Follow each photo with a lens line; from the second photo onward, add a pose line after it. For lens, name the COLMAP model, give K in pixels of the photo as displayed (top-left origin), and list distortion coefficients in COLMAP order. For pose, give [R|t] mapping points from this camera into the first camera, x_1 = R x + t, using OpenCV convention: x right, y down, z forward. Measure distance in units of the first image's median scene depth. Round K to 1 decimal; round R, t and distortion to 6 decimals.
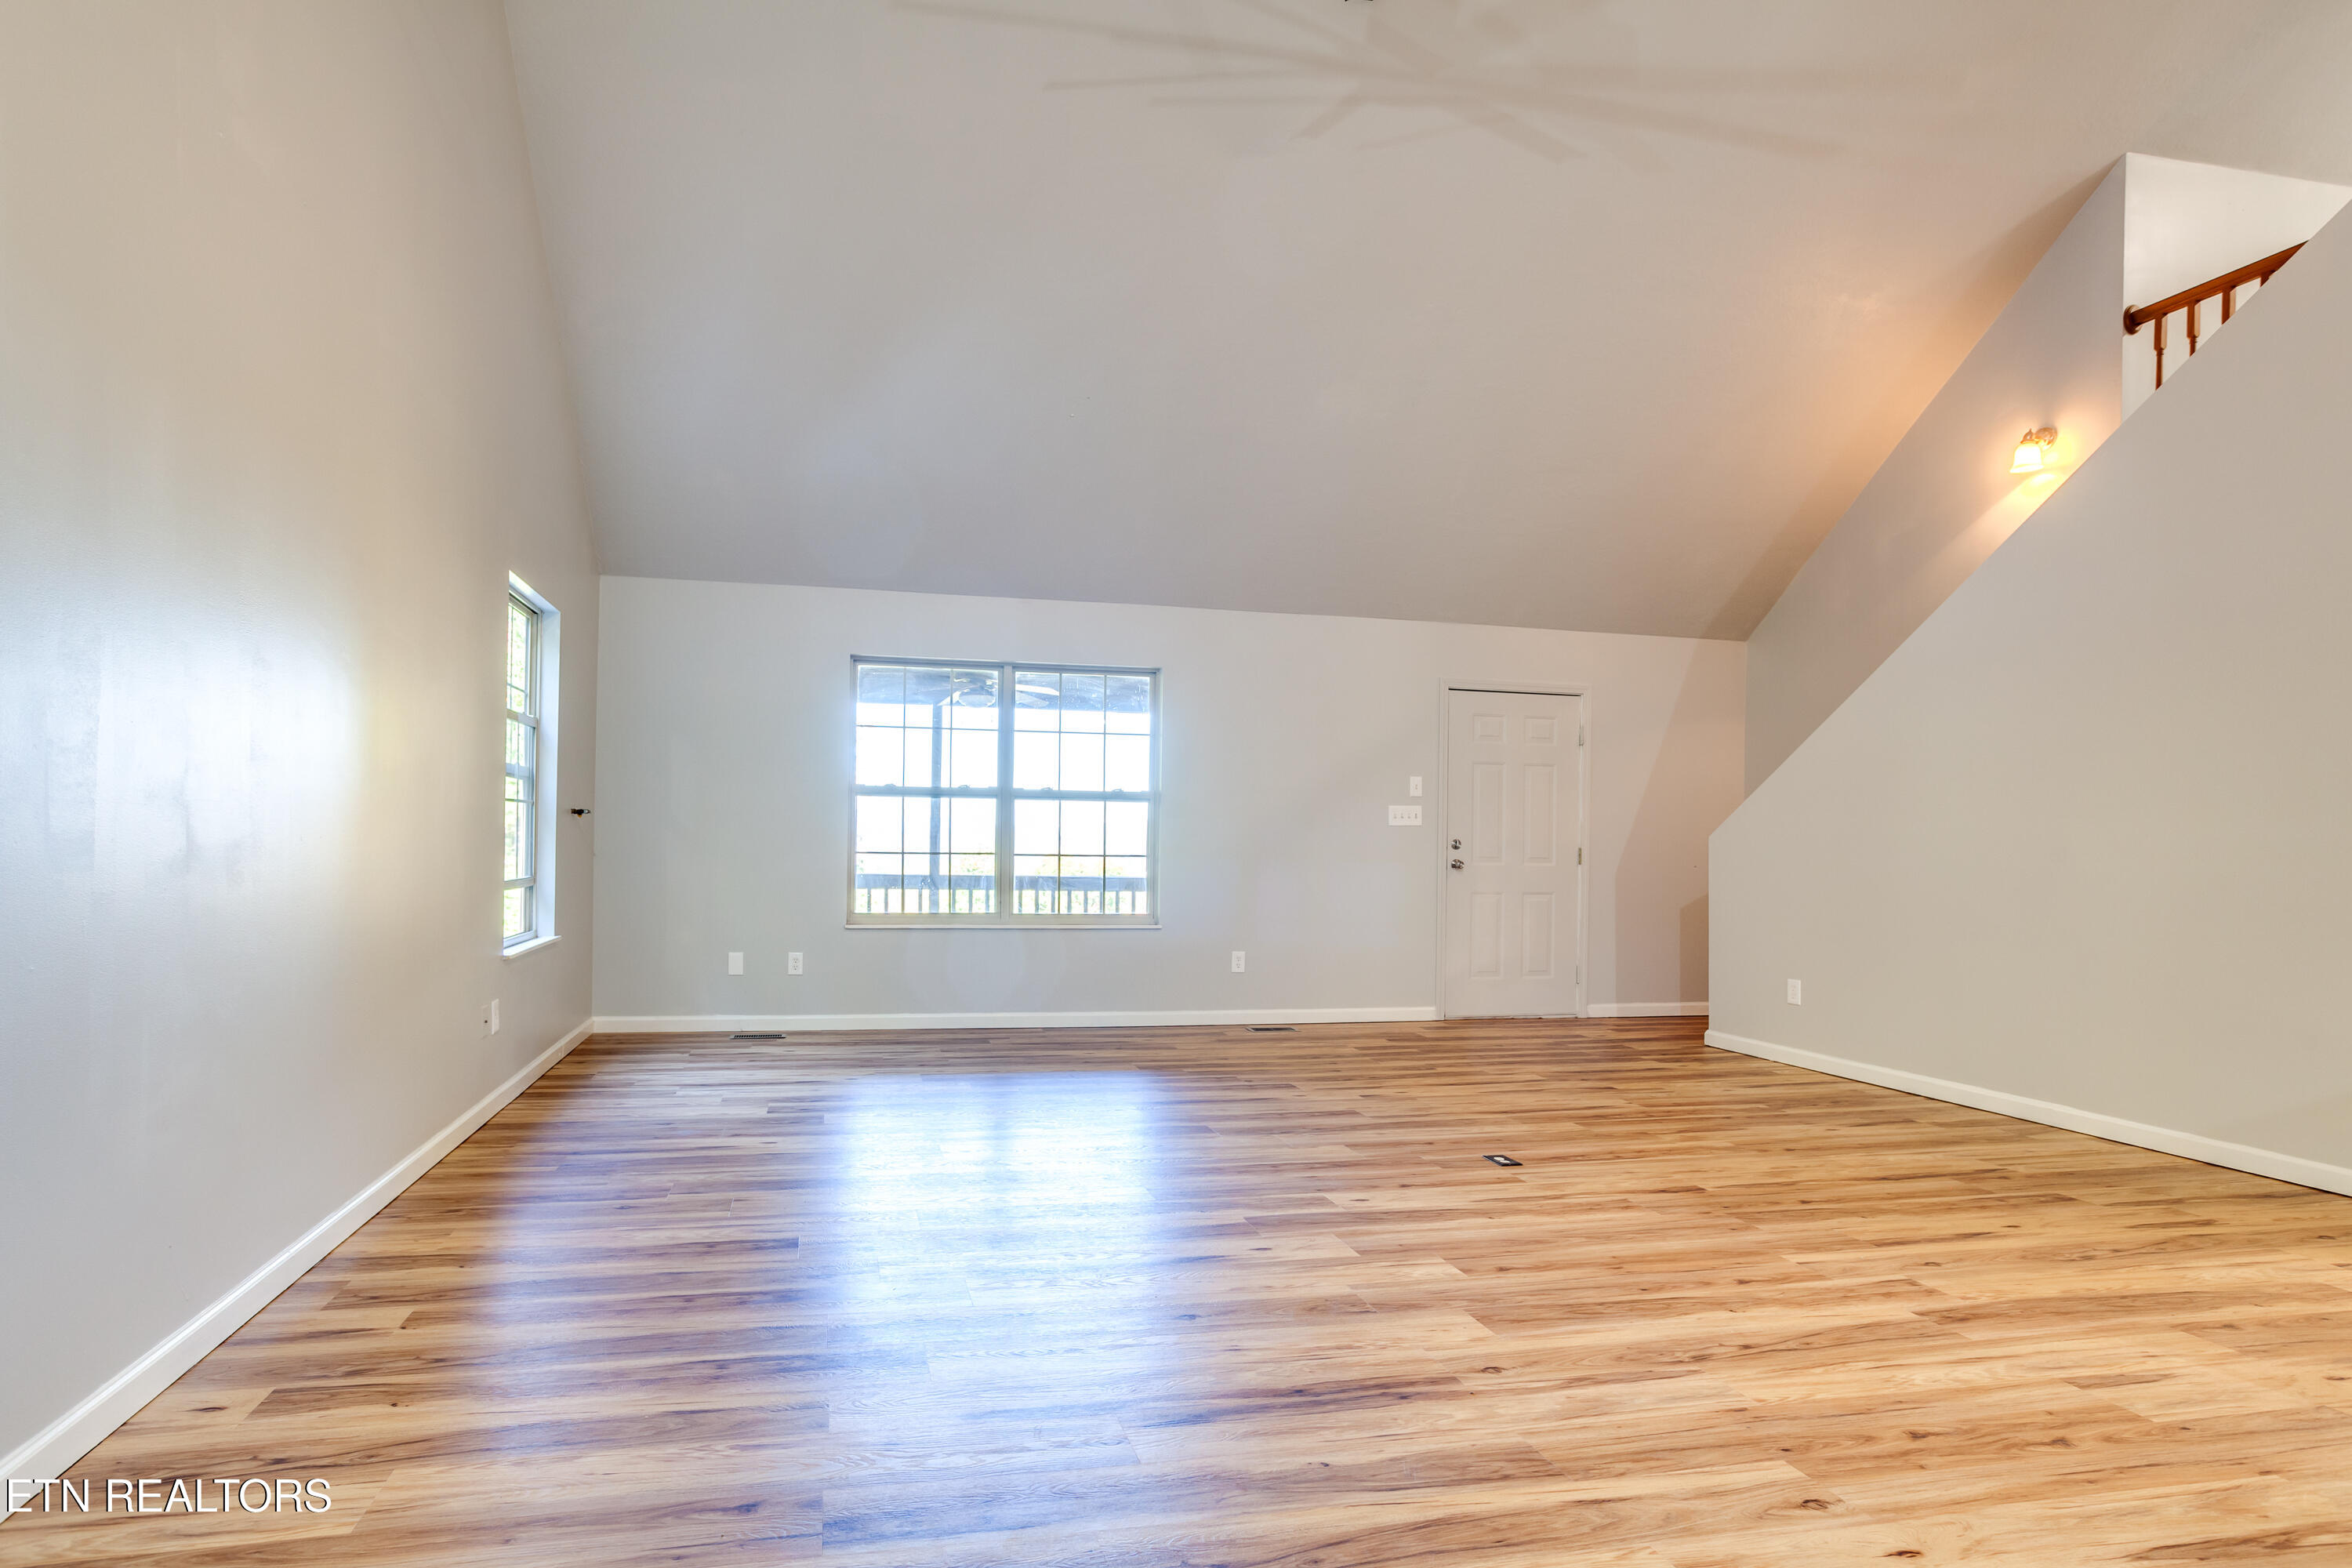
lens RADIAL K [[1191.6, 0, 1175.4], [0, 1191.6, 803.5], [0, 0, 1]] dist [0.005391, 0.008131]
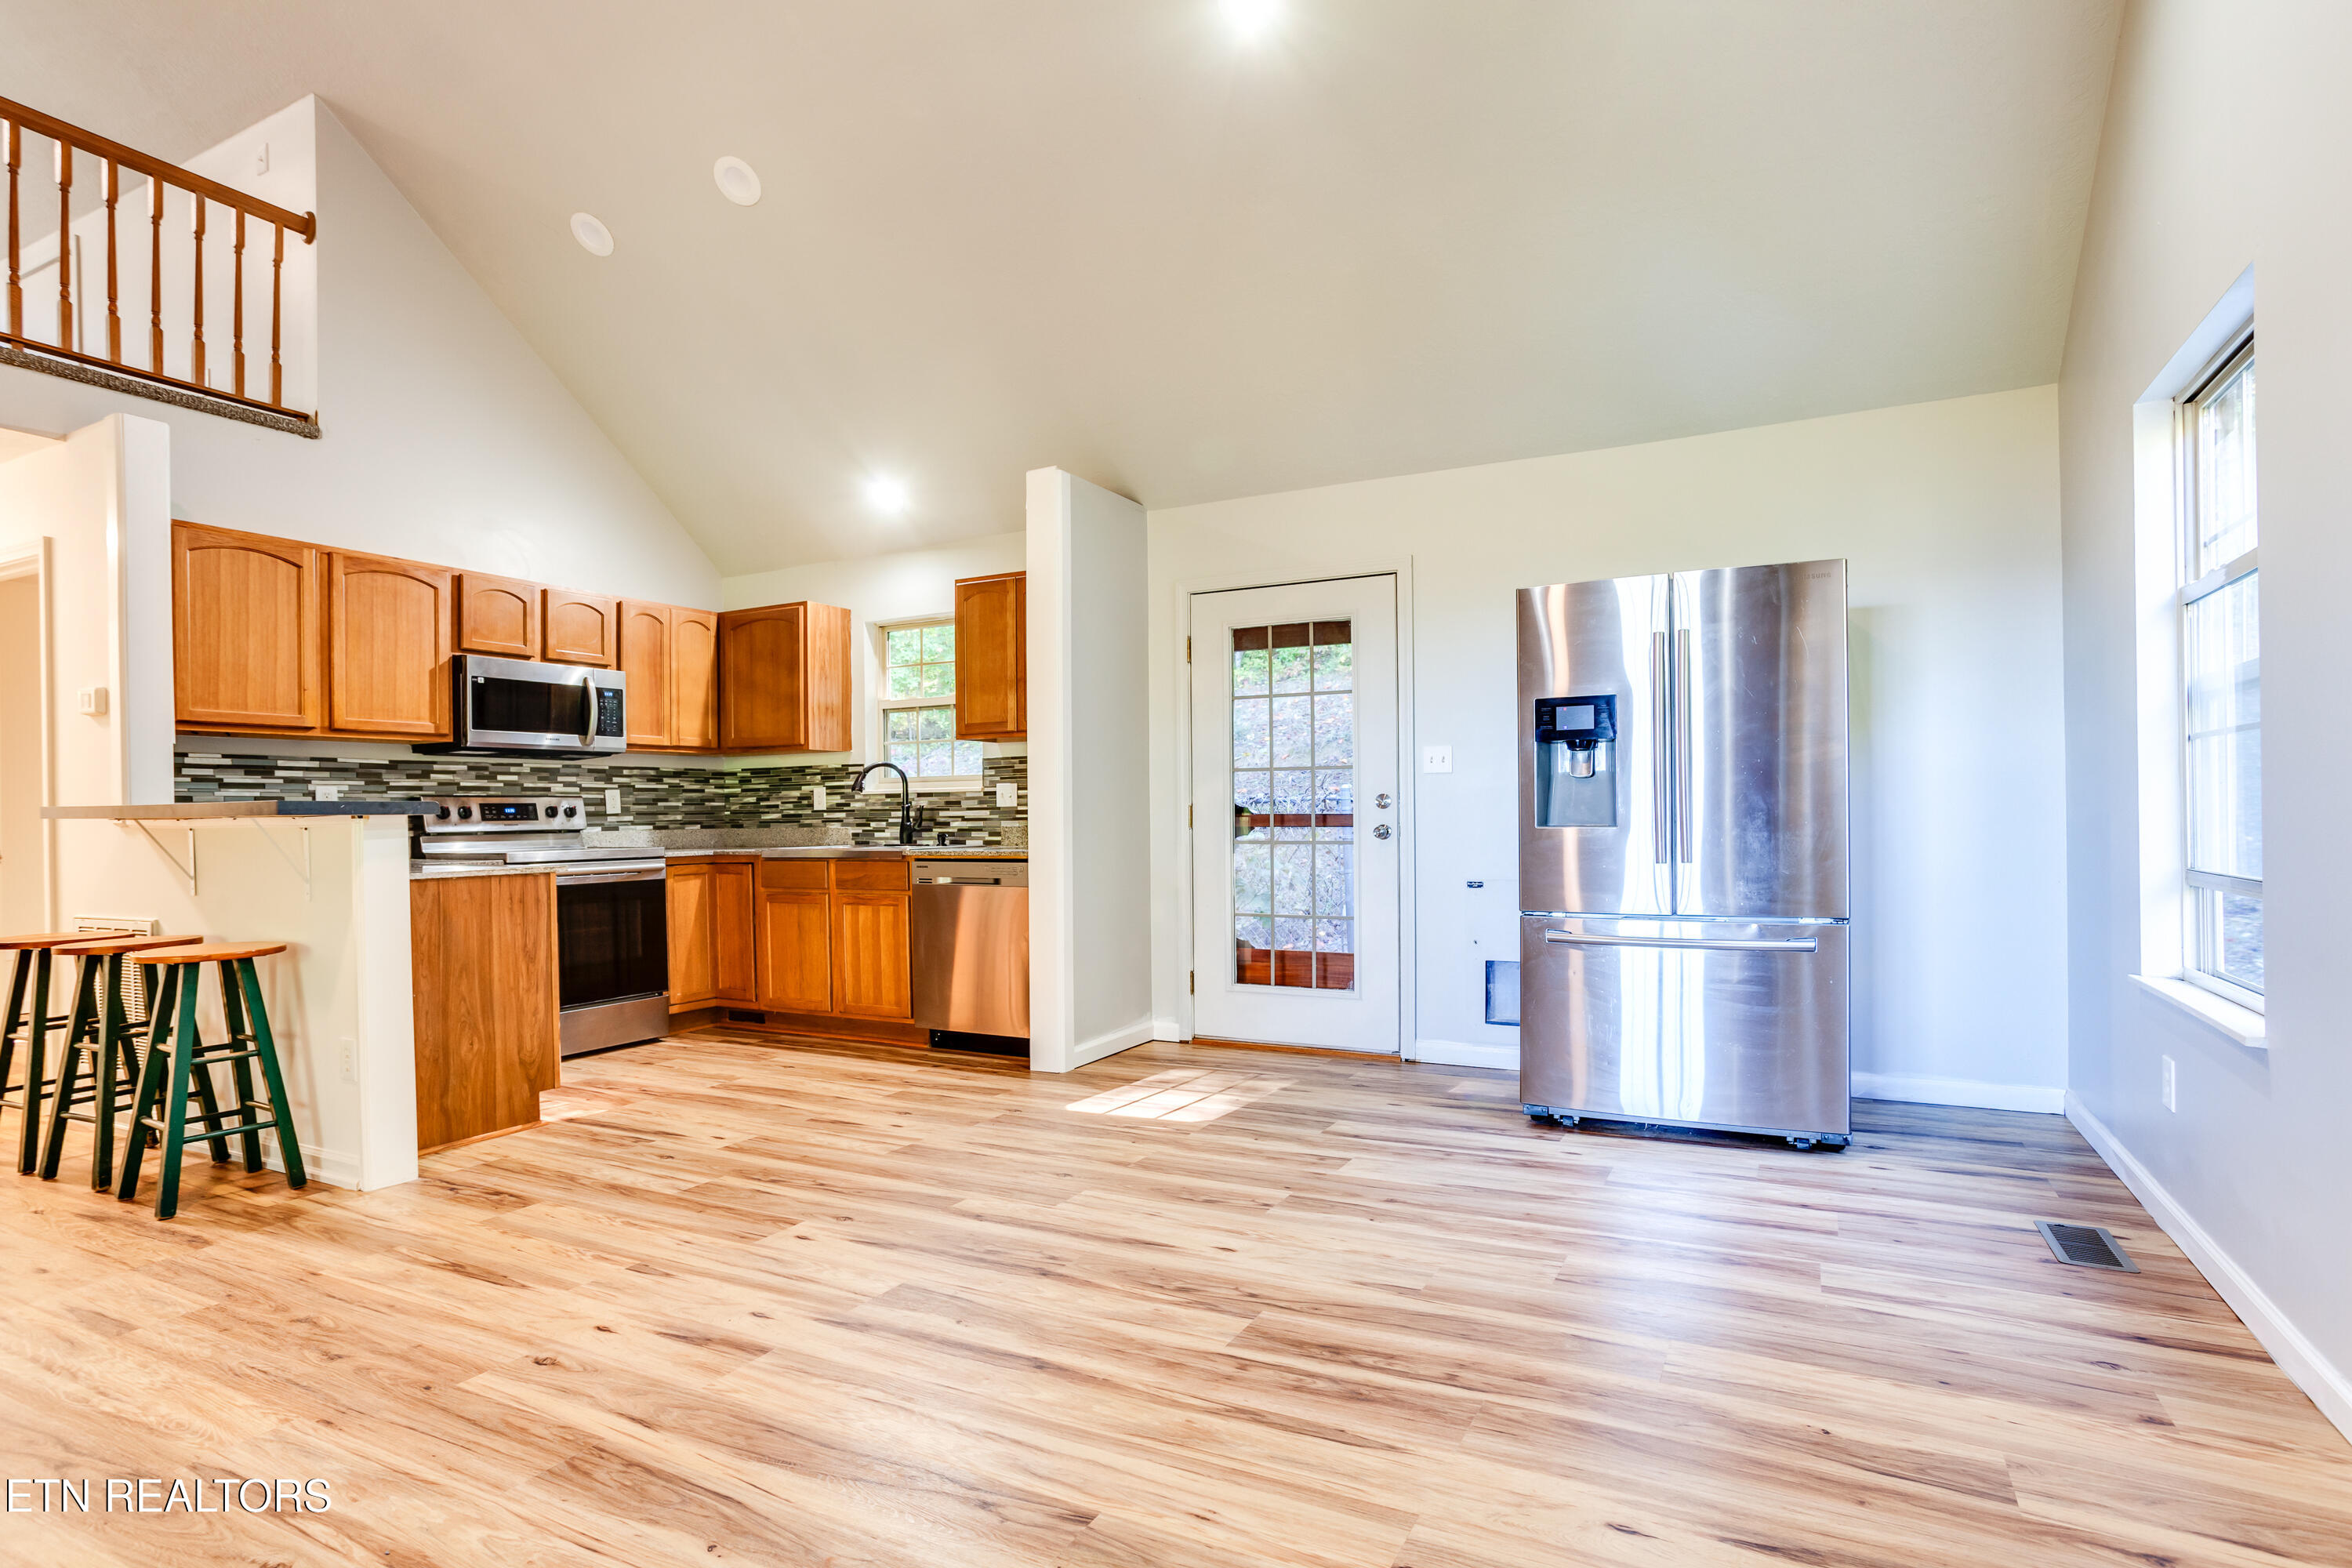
lens RADIAL K [[1191.6, 0, 1163.0], [0, 1191.6, 802.8], [0, 0, 1]] dist [0.005391, 0.008131]
pose [[-0.715796, 0.005415, 0.698289, -0.387354], [-0.025430, 0.999105, -0.033815, 0.050279], [-0.697846, -0.041962, -0.715017, 0.829504]]
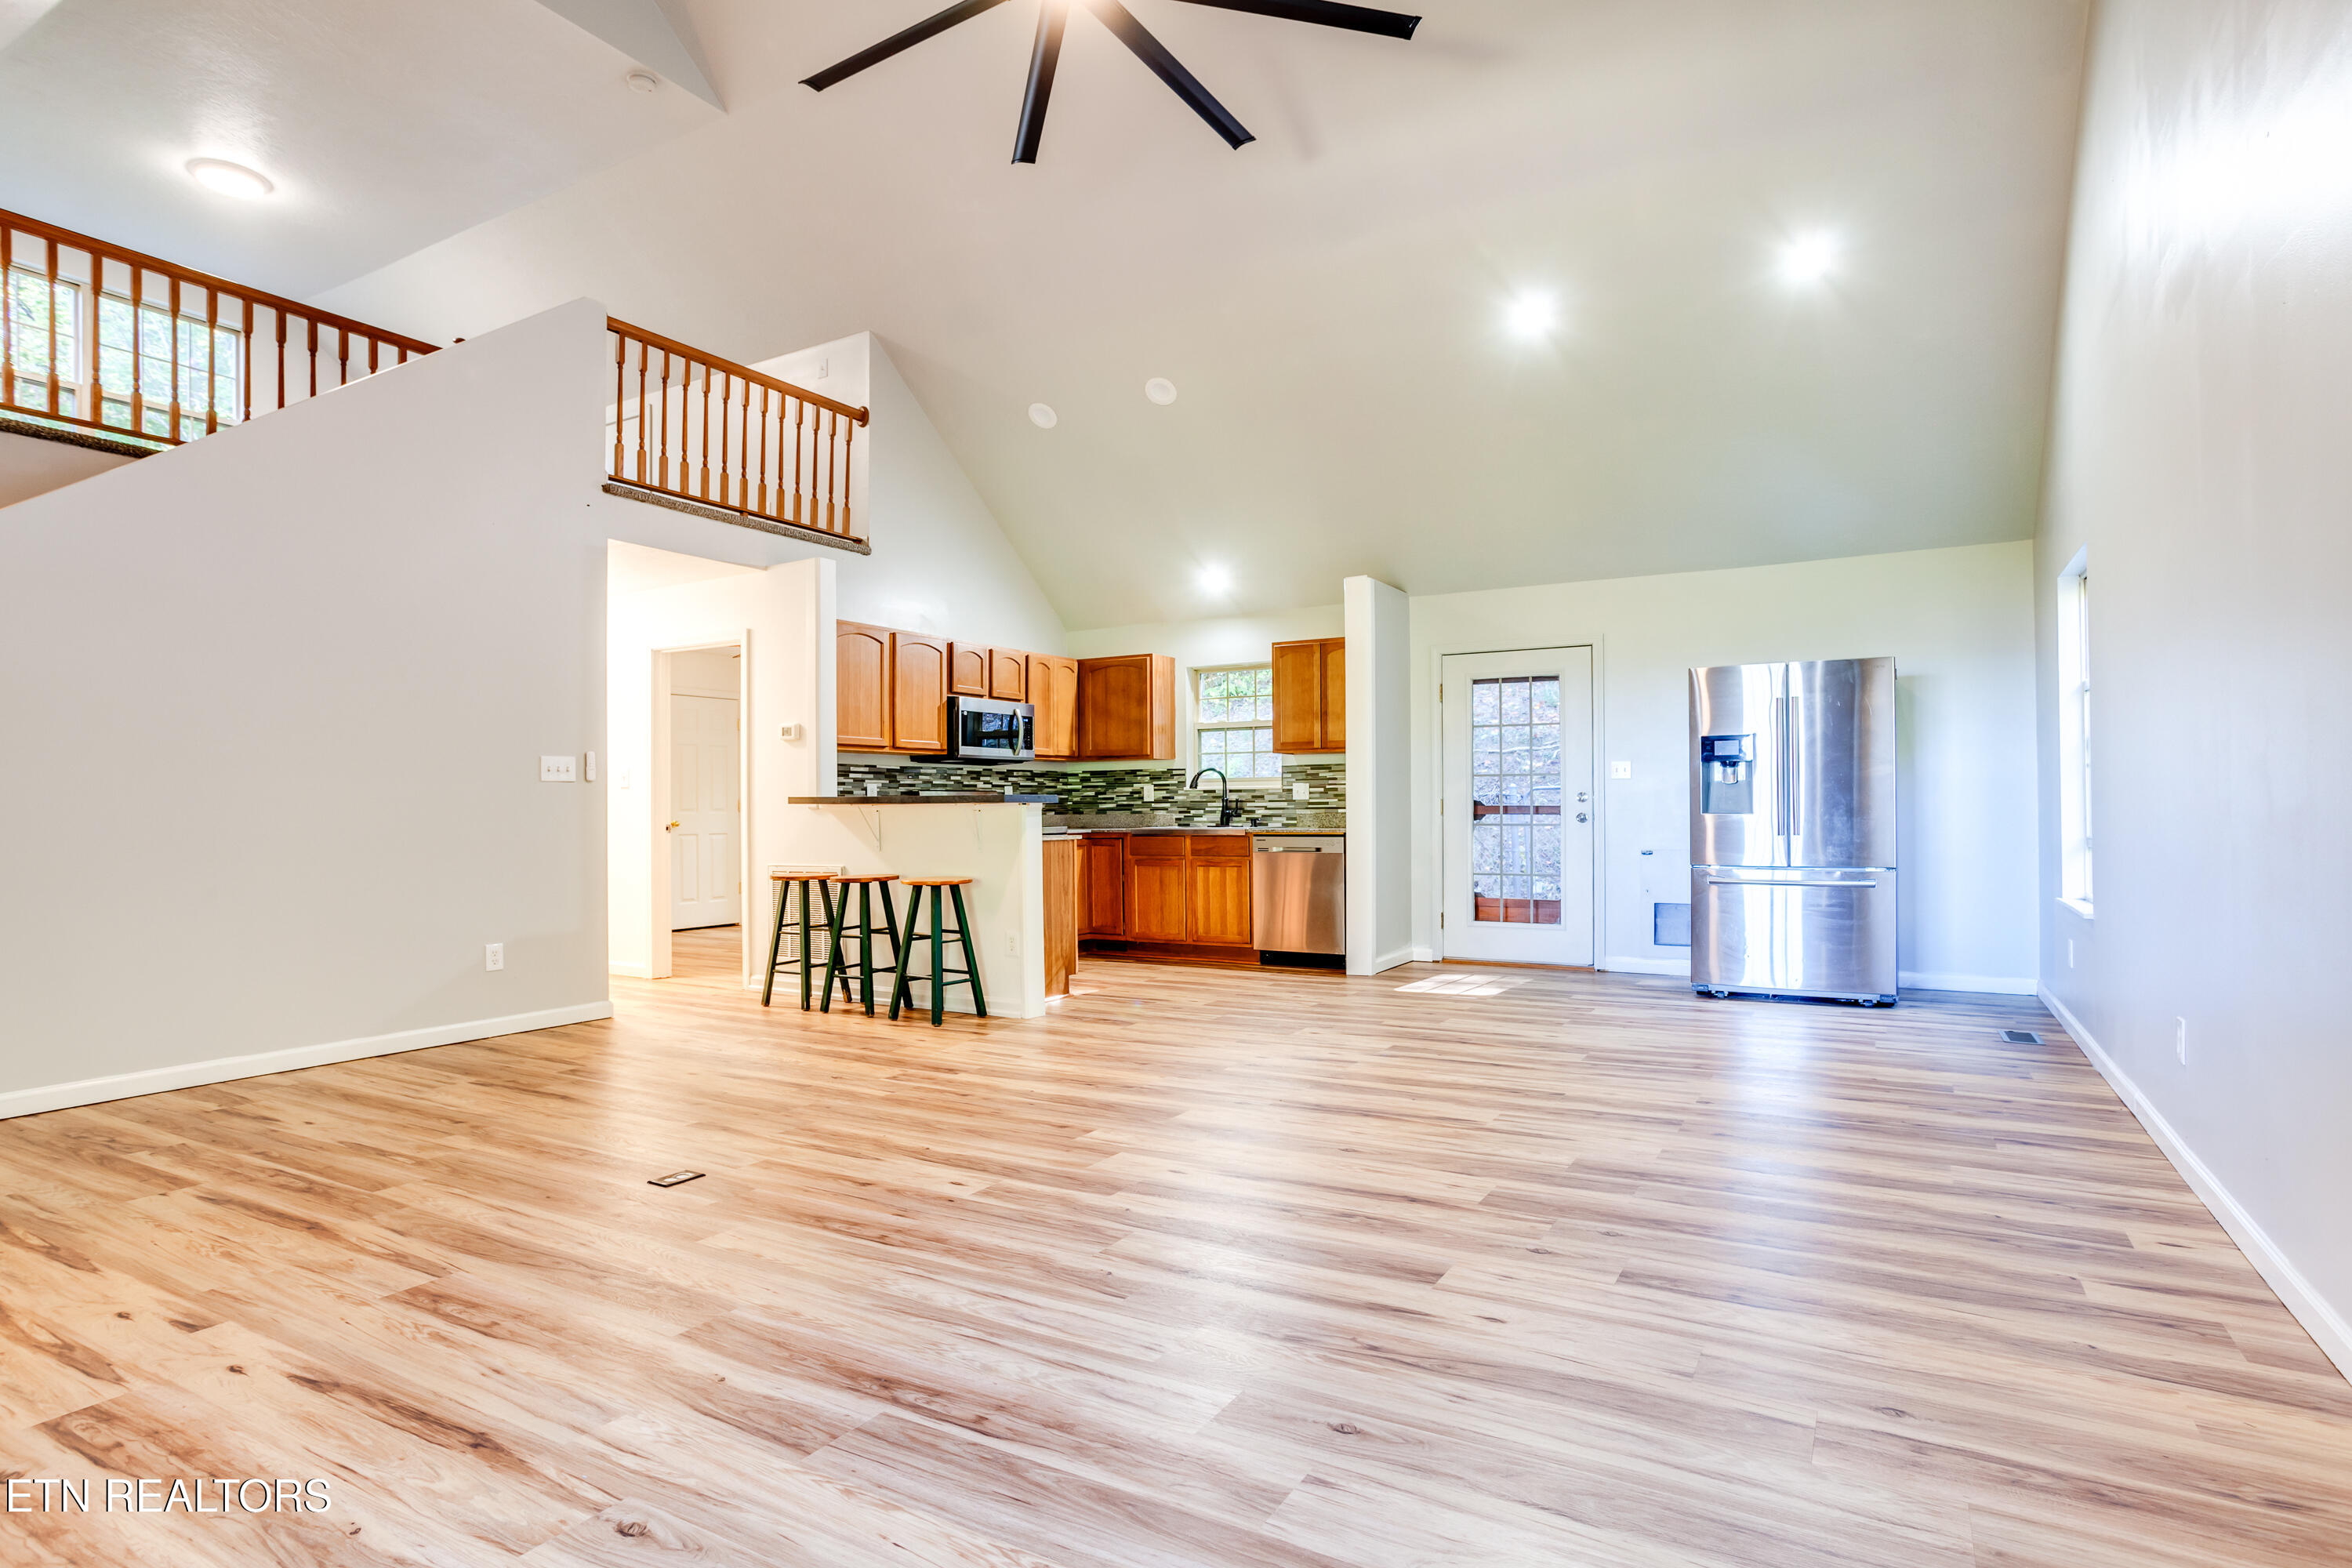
lens RADIAL K [[1191.6, 0, 1187.3], [0, 1191.6, 789.7], [0, 0, 1]] dist [0.005391, 0.008131]
pose [[-0.688537, 0.006527, 0.725172, -0.685279], [-0.031475, 0.998748, -0.038875, 0.091481], [-0.724518, -0.049592, -0.687470, 1.743309]]
